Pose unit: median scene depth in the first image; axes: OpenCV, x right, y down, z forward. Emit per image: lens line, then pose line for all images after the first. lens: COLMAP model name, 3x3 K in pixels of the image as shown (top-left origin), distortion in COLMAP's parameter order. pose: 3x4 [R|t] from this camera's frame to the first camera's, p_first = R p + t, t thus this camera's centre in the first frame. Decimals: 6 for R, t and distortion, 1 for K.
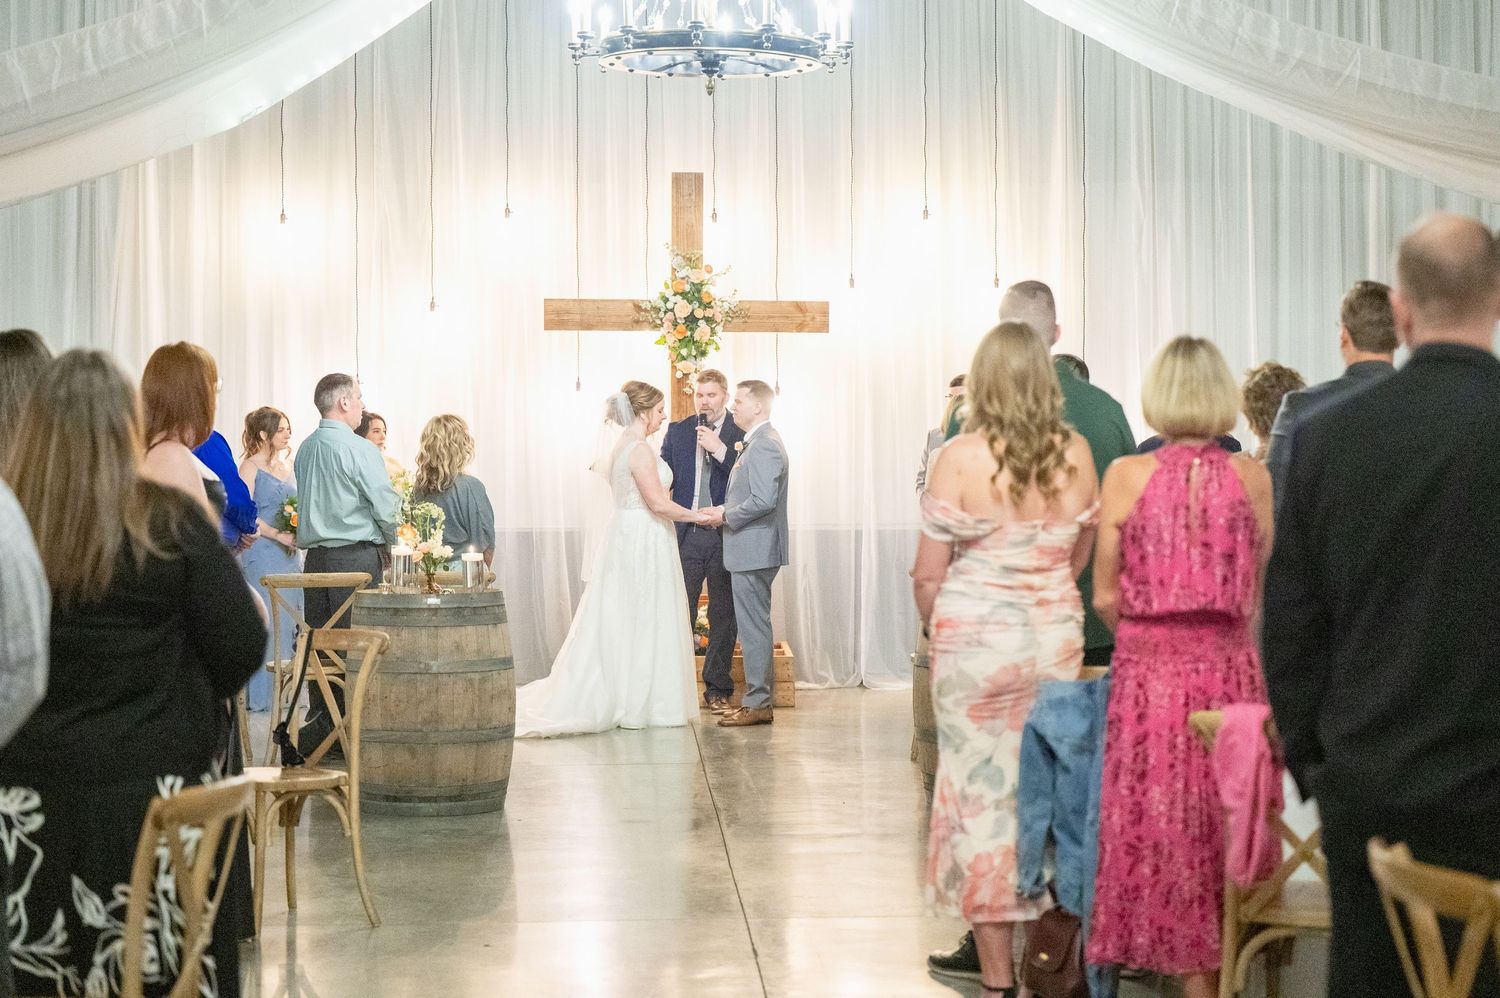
lens RADIAL K [[3139.6, 0, 741.4], [0, 3139.6, 486.7], [0, 0, 1]] dist [0.104606, 0.000000]
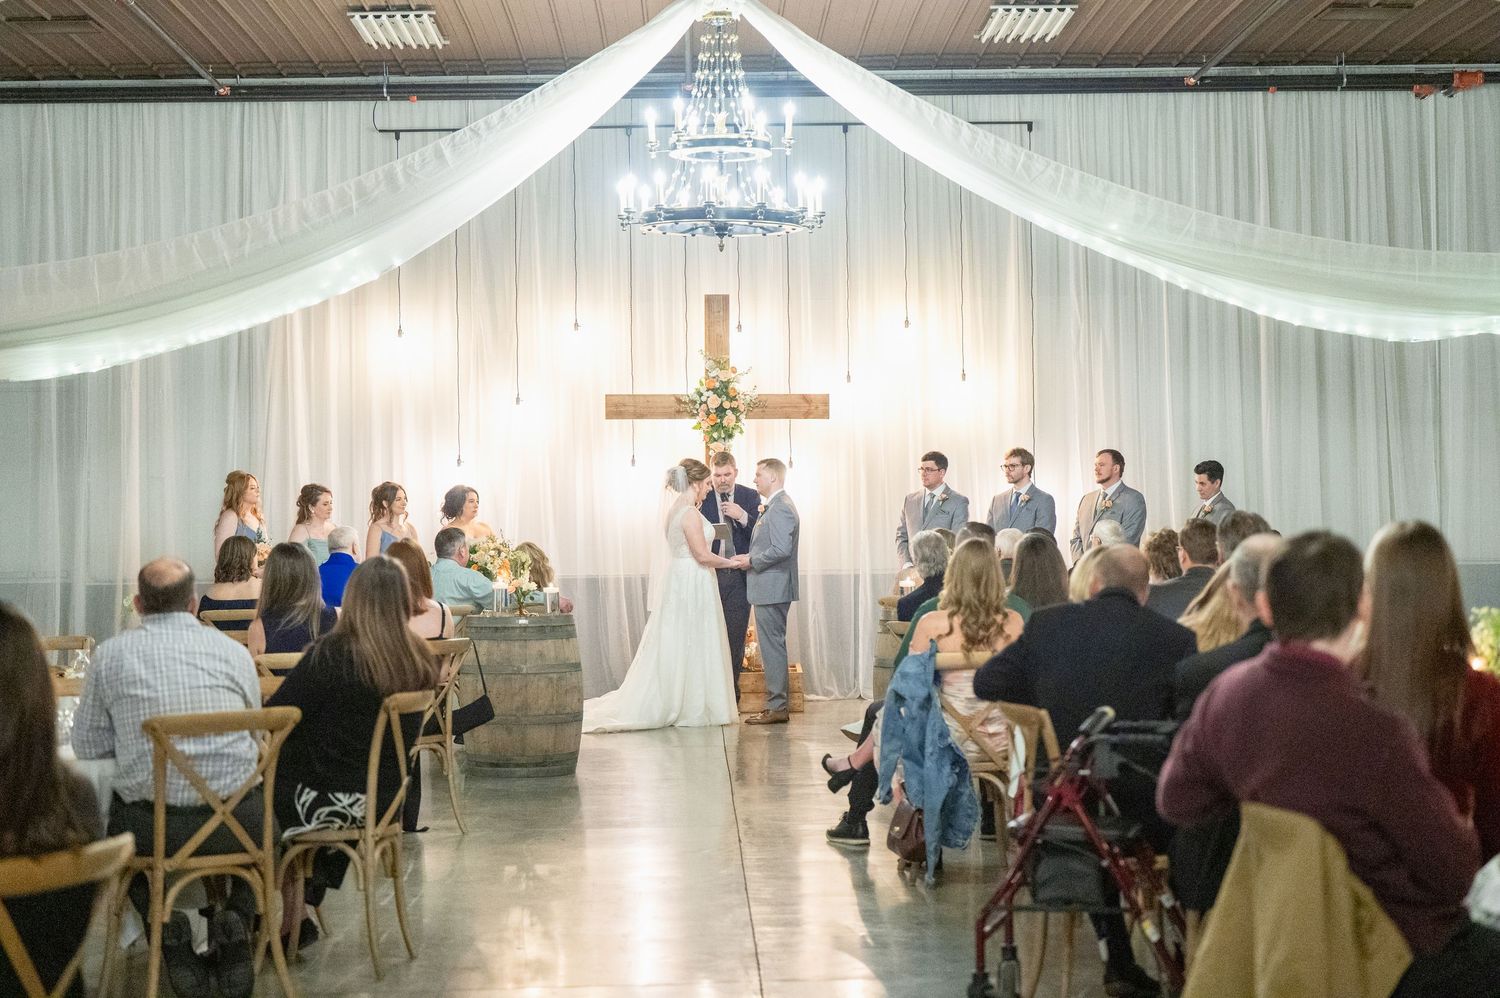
lens RADIAL K [[3139.6, 0, 754.3], [0, 3139.6, 509.3], [0, 0, 1]] dist [0.104606, 0.000000]
pose [[0.999743, -0.009588, -0.020562, 0.023840], [0.009301, 0.999859, -0.013983, 0.005269], [0.020693, 0.013788, 0.999691, -0.278178]]
